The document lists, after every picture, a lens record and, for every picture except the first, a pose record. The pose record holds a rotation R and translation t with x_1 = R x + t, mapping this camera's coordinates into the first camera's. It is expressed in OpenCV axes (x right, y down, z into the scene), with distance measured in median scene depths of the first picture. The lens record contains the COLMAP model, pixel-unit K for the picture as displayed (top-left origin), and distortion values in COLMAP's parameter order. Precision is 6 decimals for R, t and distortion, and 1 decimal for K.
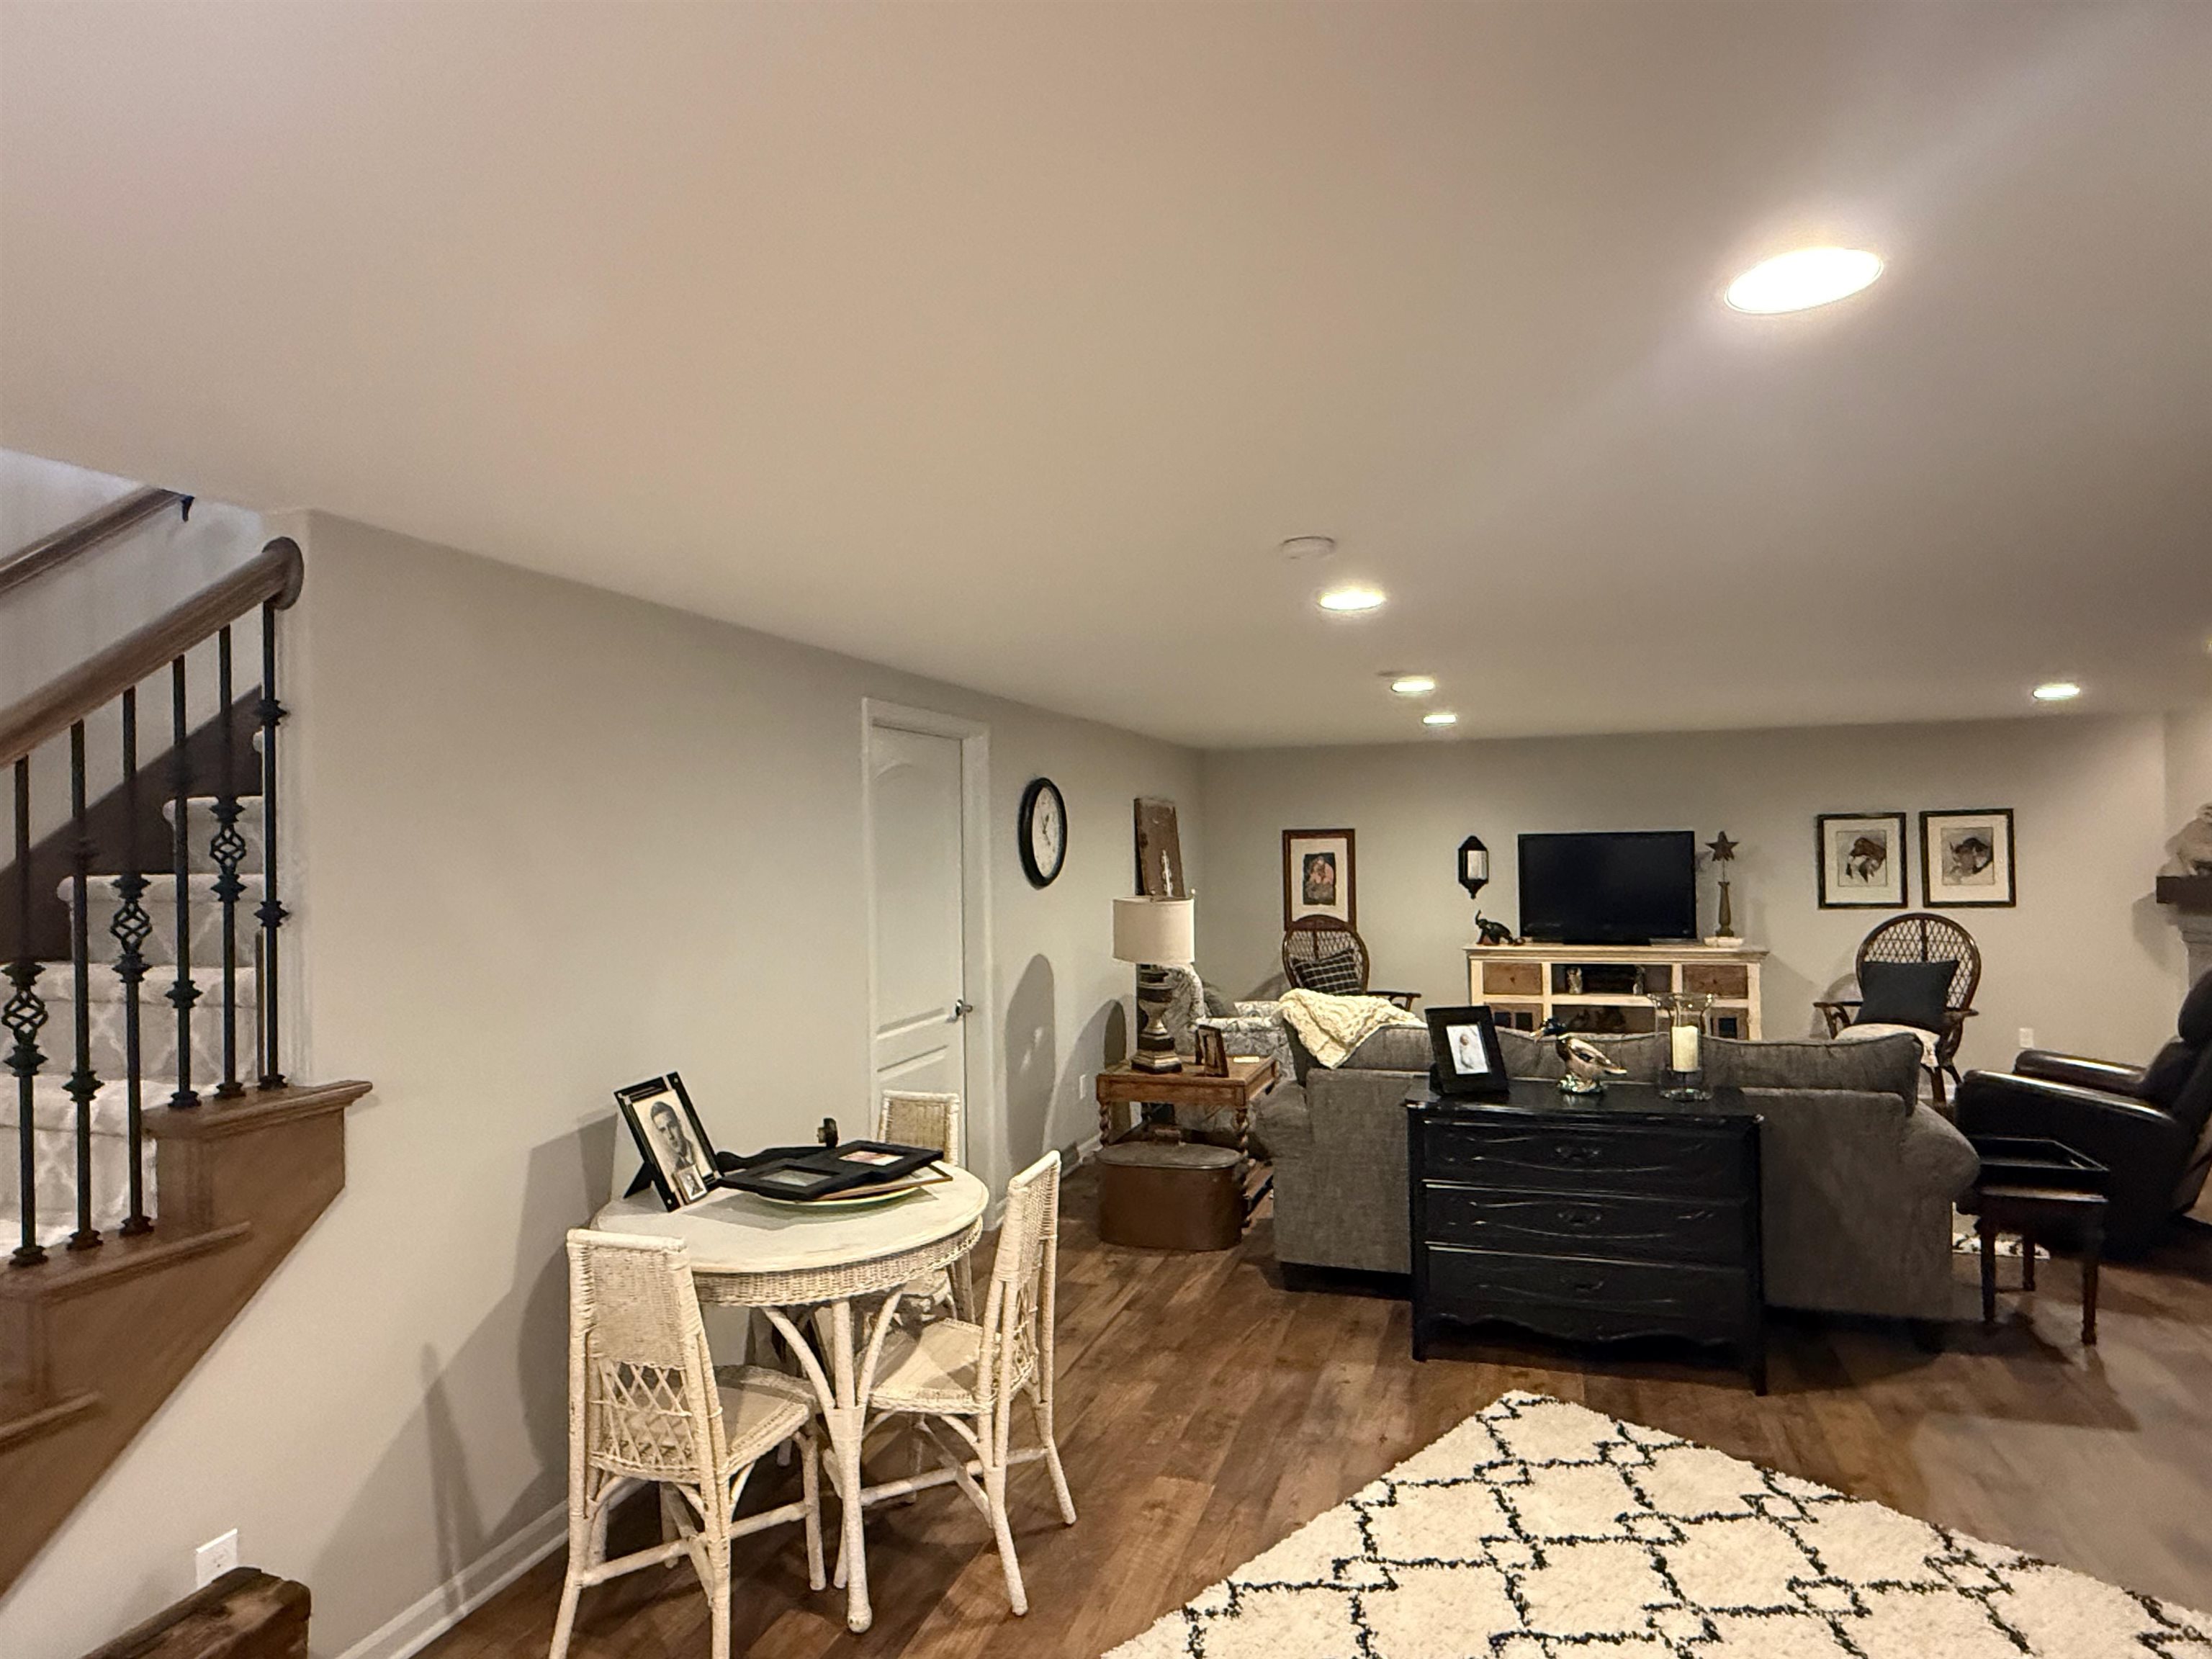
lens RADIAL K [[1267.8, 0, 1105.0], [0, 1267.8, 830.6], [0, 0, 1]] dist [-0.000475, -0.000864]
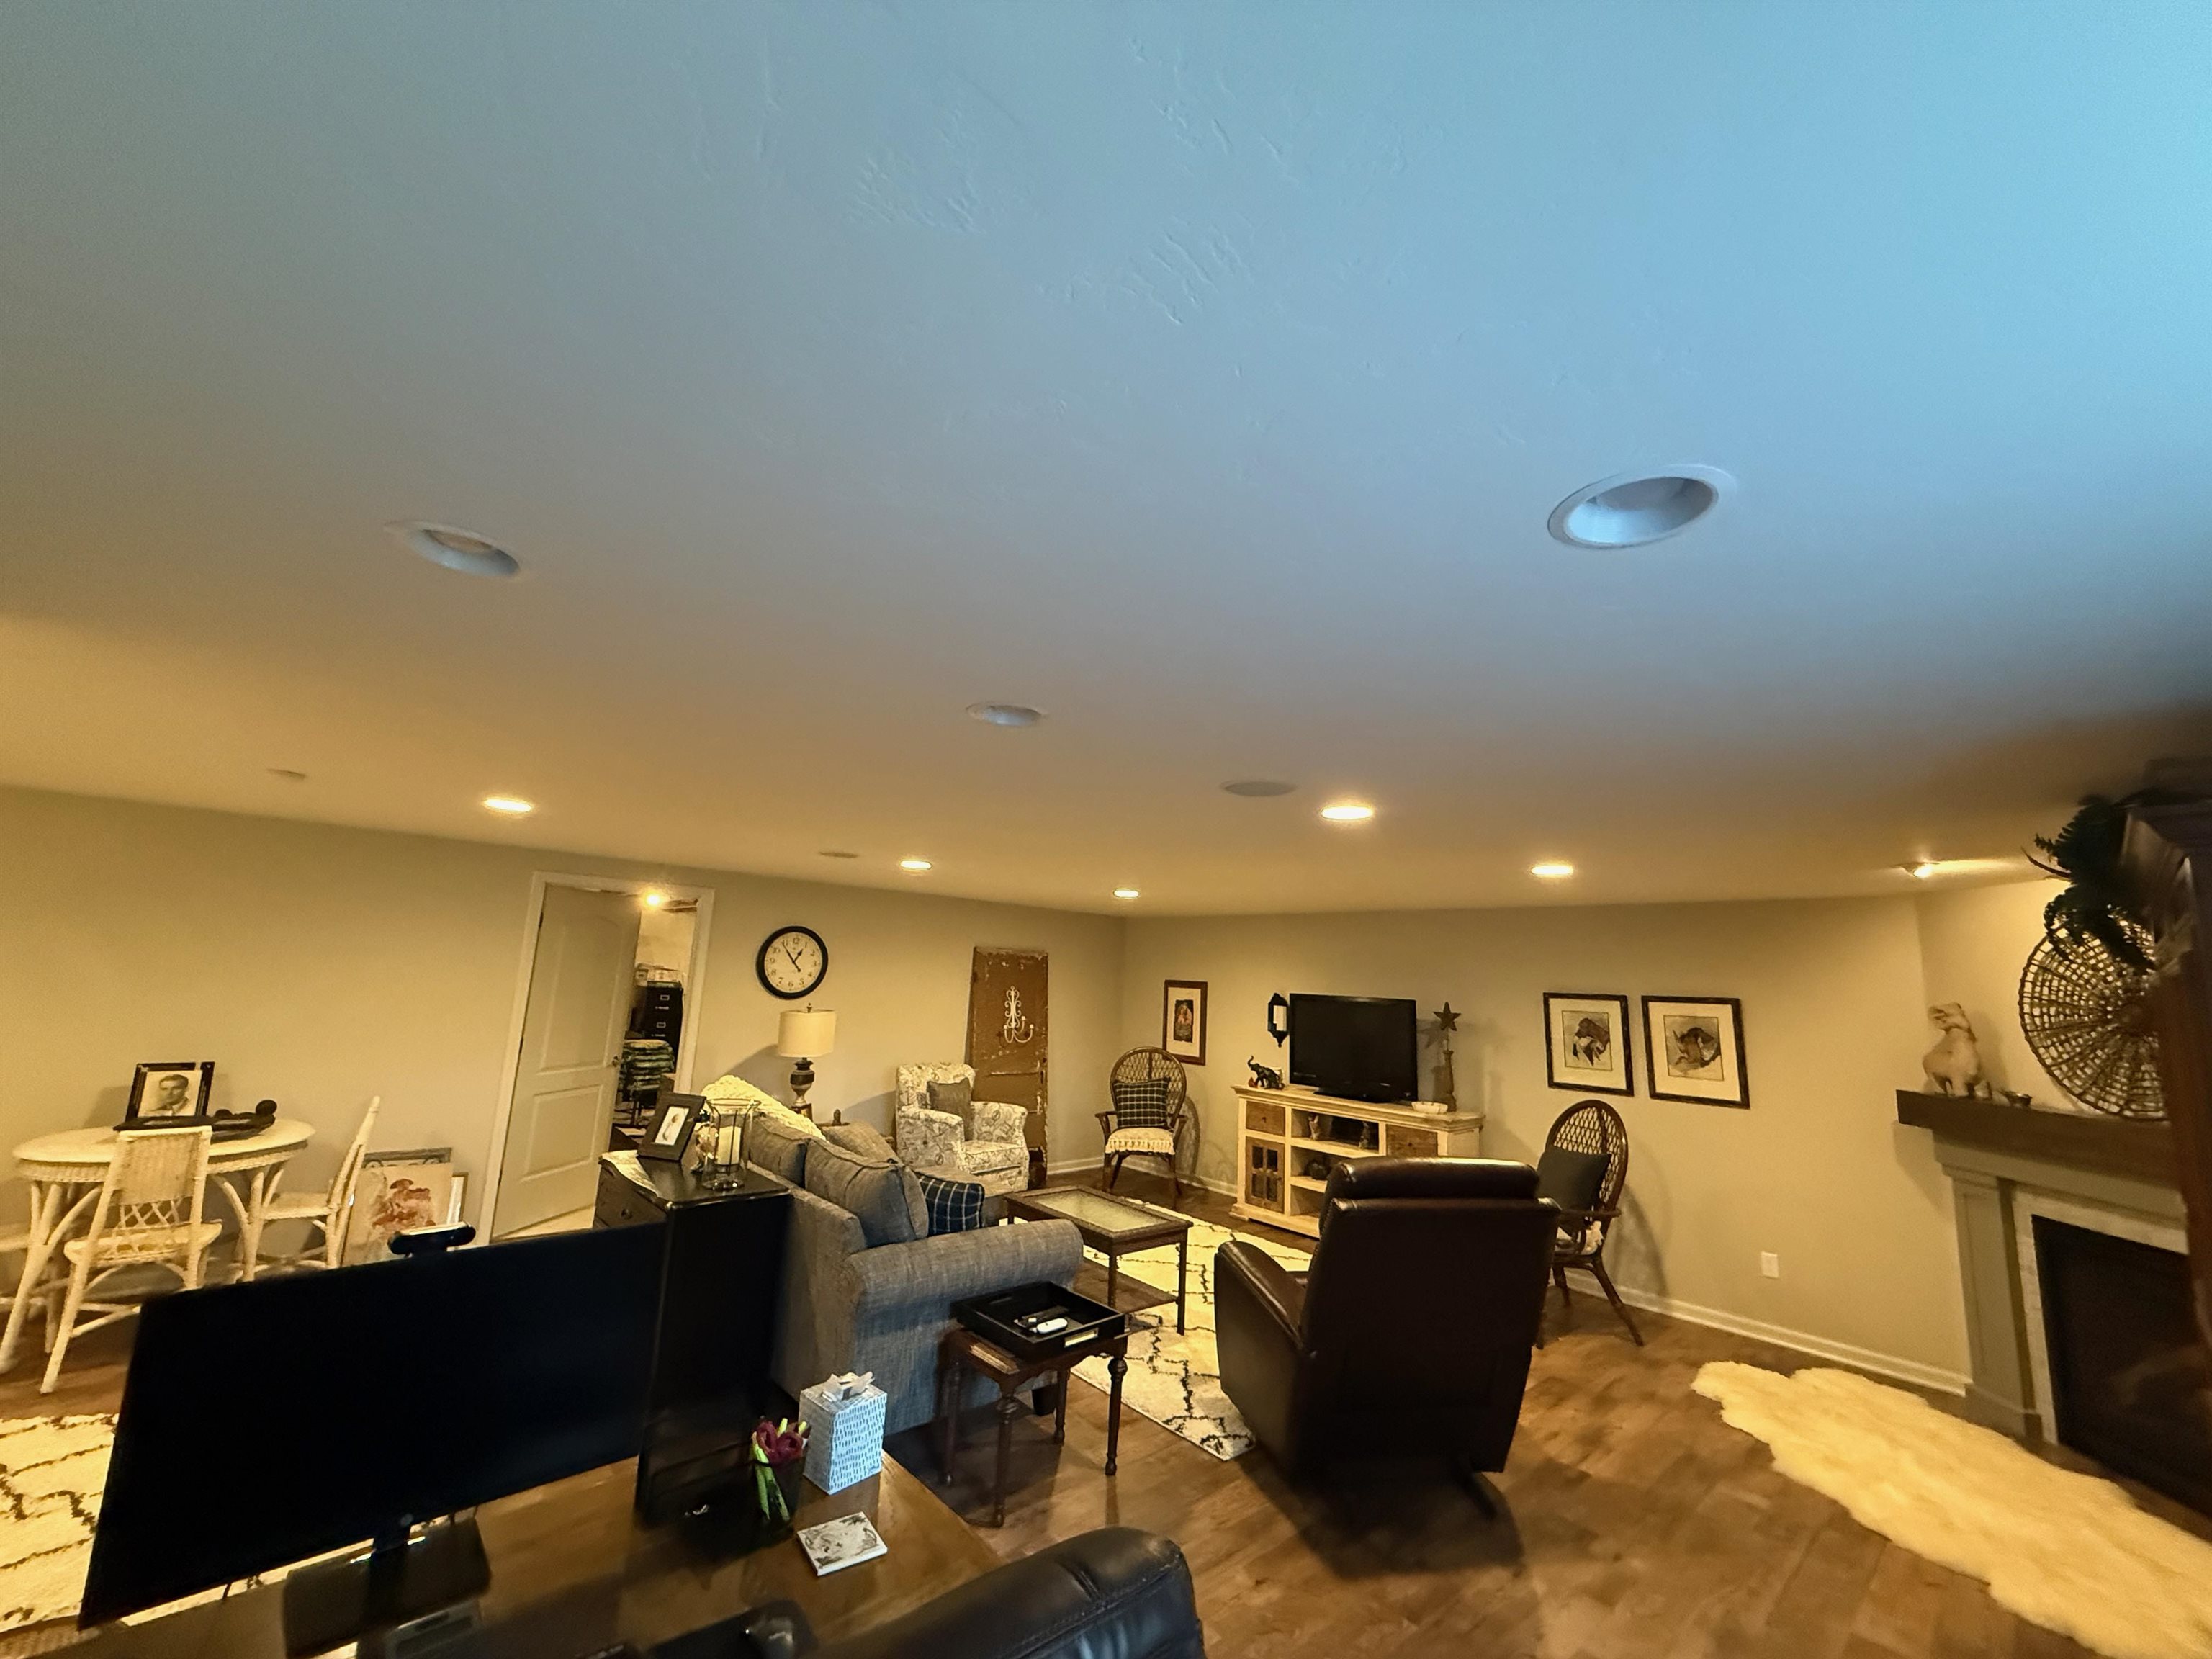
lens RADIAL K [[879.2, 0, 1100.3], [0, 879.2, 825.7], [0, 0, 1]] dist [-0.004987, 0.000910]
pose [[0.867055, -0.026614, -0.497501, 0.613425], [-0.059526, 0.985885, -0.156484, -0.013193], [0.494644, 0.165294, 0.853232, 0.197010]]
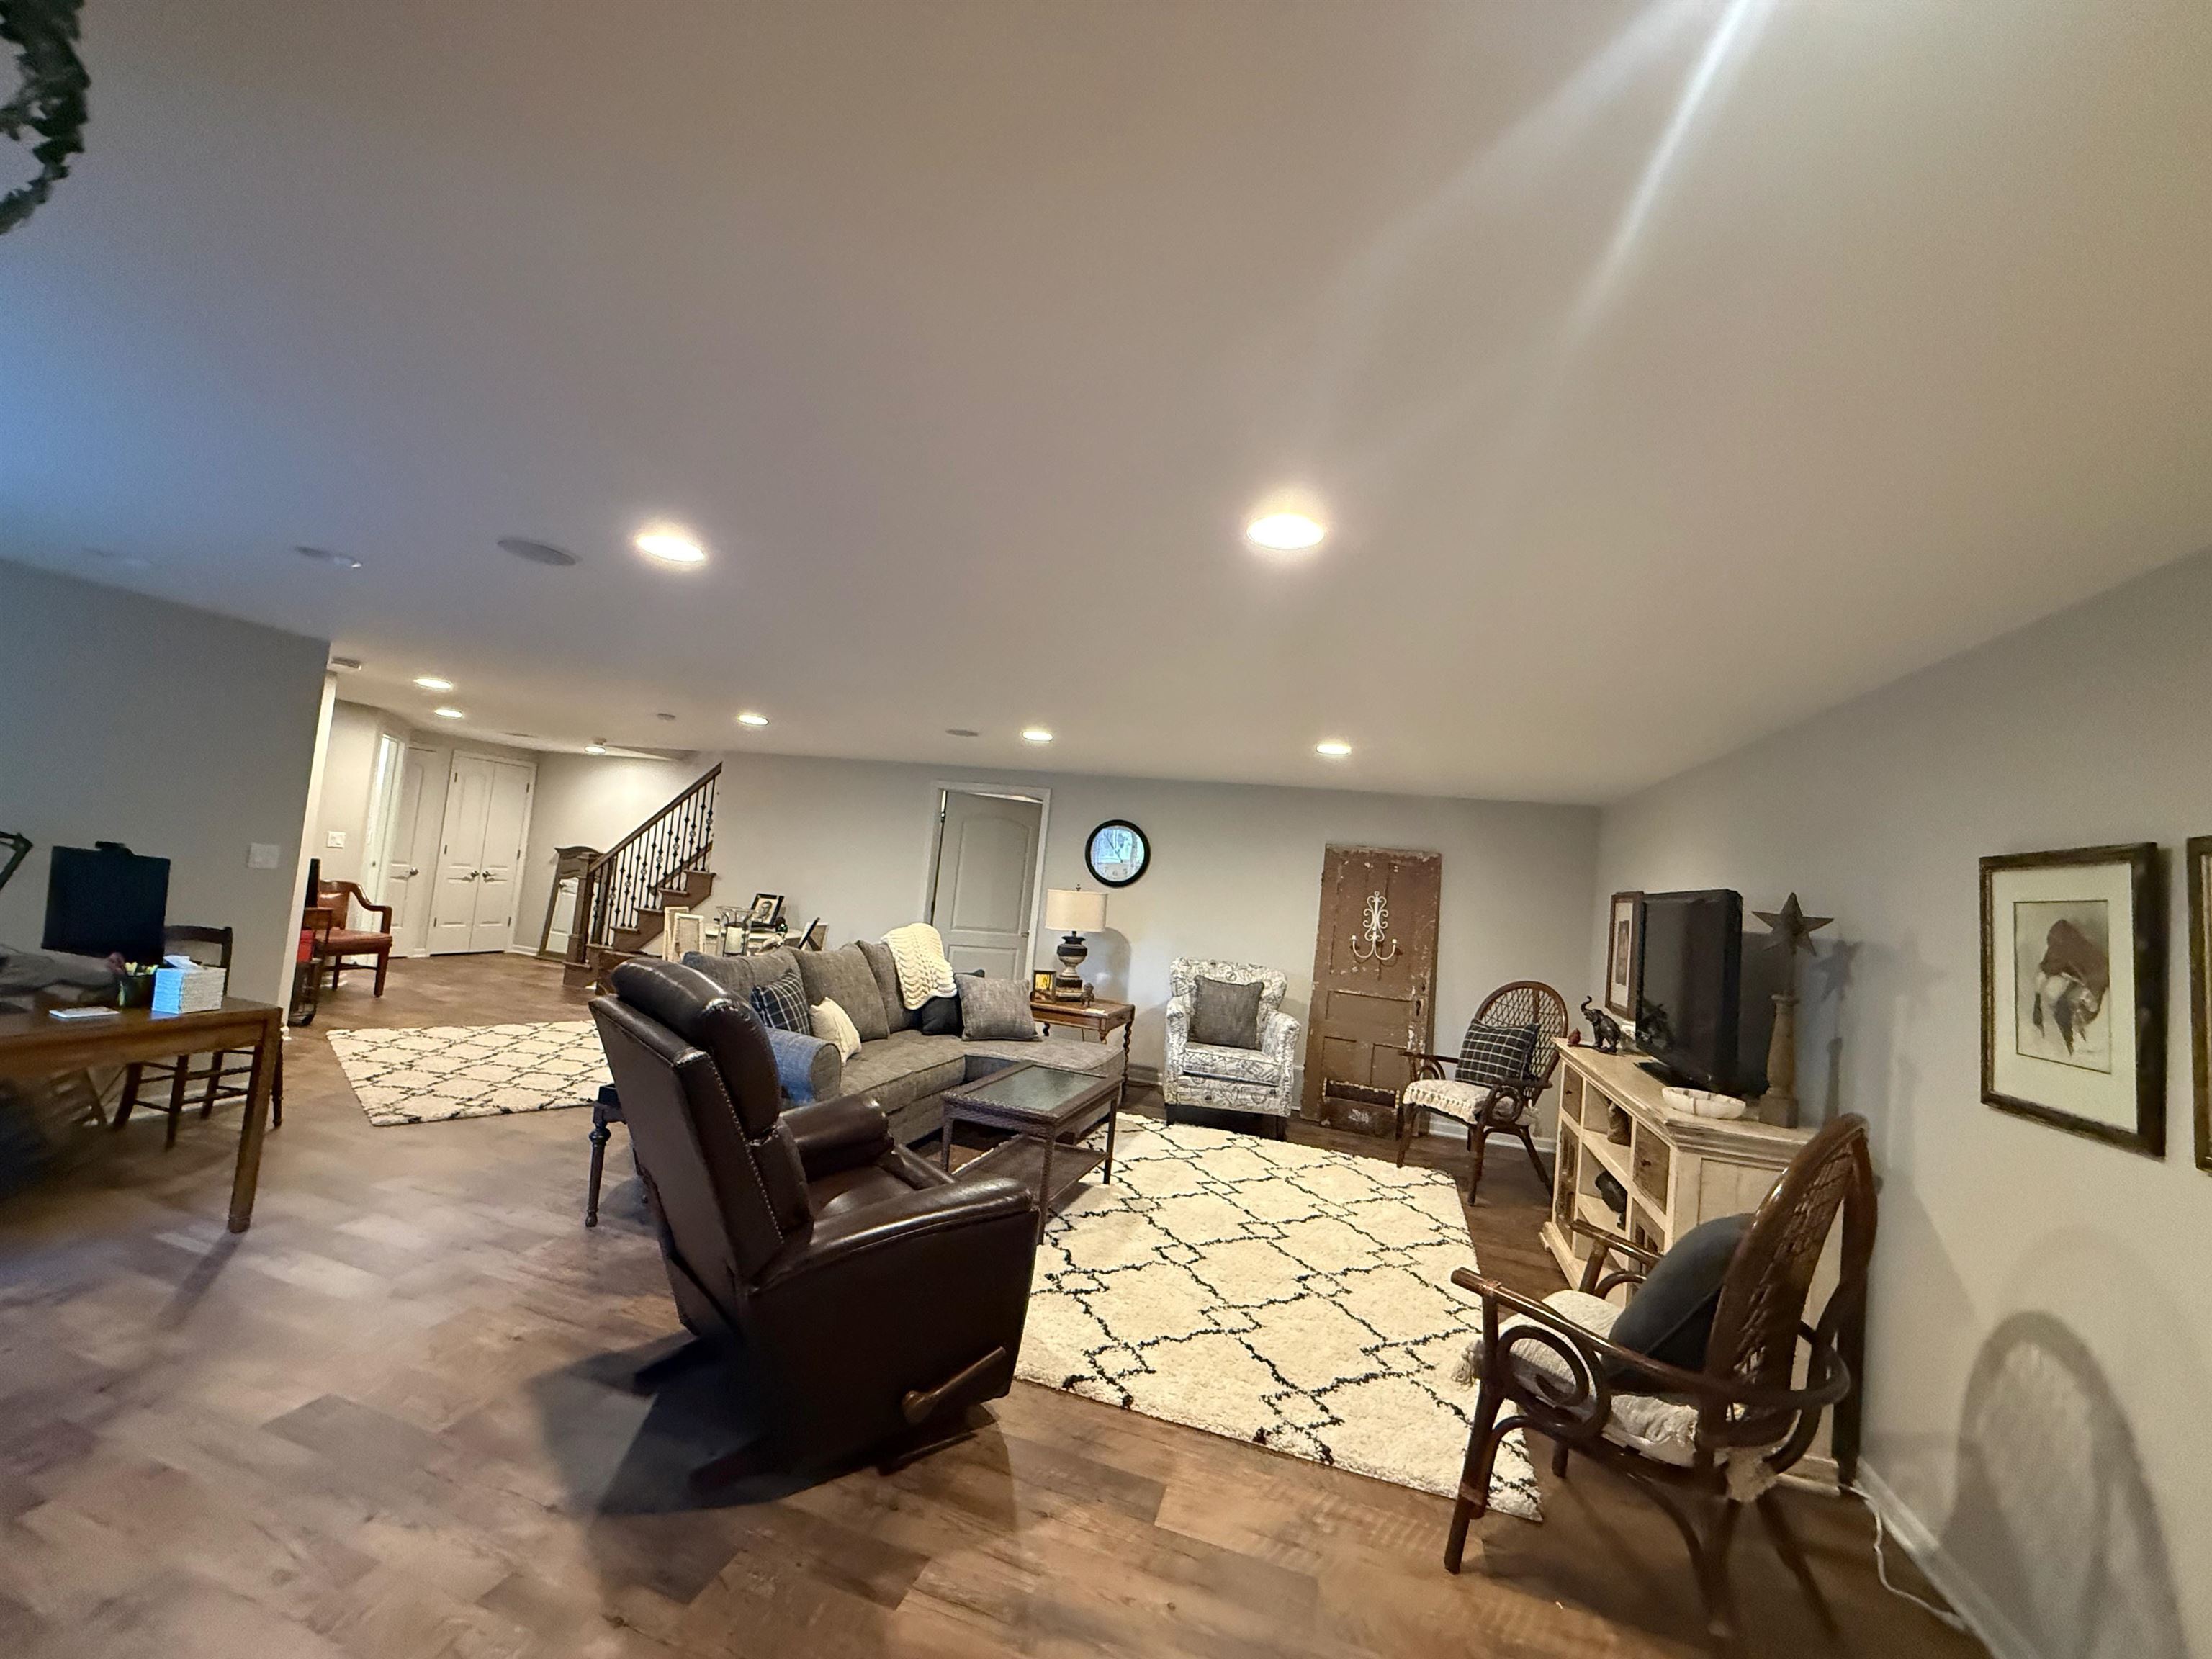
lens RADIAL K [[879.2, 0, 1106.0], [0, 879.2, 824.5], [0, 0, 1]] dist [-0.004987, 0.000910]
pose [[0.033130, -0.042672, -0.998540, 0.830463], [-0.090020, 0.994900, -0.045503, 0.013586], [0.995389, 0.091396, 0.029120, 0.727803]]
